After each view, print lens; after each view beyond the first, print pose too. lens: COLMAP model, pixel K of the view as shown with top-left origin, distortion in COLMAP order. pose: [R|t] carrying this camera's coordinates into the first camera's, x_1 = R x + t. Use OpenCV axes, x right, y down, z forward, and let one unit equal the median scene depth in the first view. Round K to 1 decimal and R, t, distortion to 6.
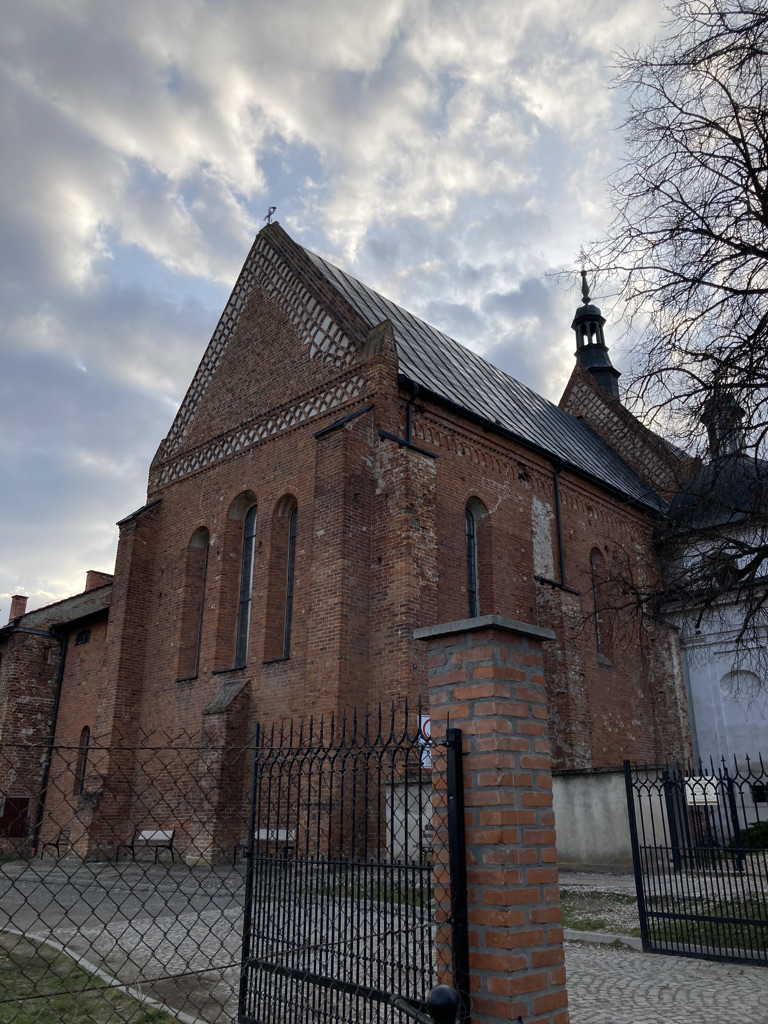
lens RADIAL K [[881.5, 0, 388.5], [0, 881.5, 510.1], [0, 0, 1]] dist [0.071354, 0.003131]
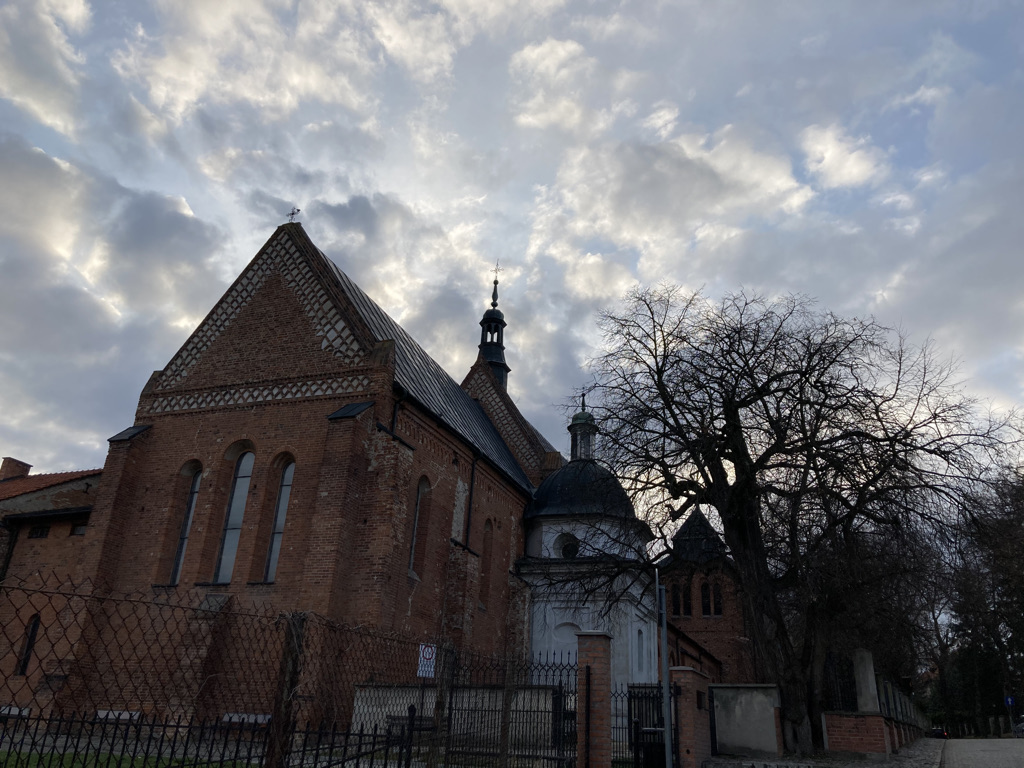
lens RADIAL K [[881.5, 0, 507.0], [0, 881.5, 386.0], [0, 0, 1]] dist [0.071354, 0.003131]
pose [[0.926847, 0.195572, 0.320479, -0.226747], [-0.183587, 0.980682, -0.067514, -0.076041], [-0.327492, 0.003740, 0.944846, -0.288784]]
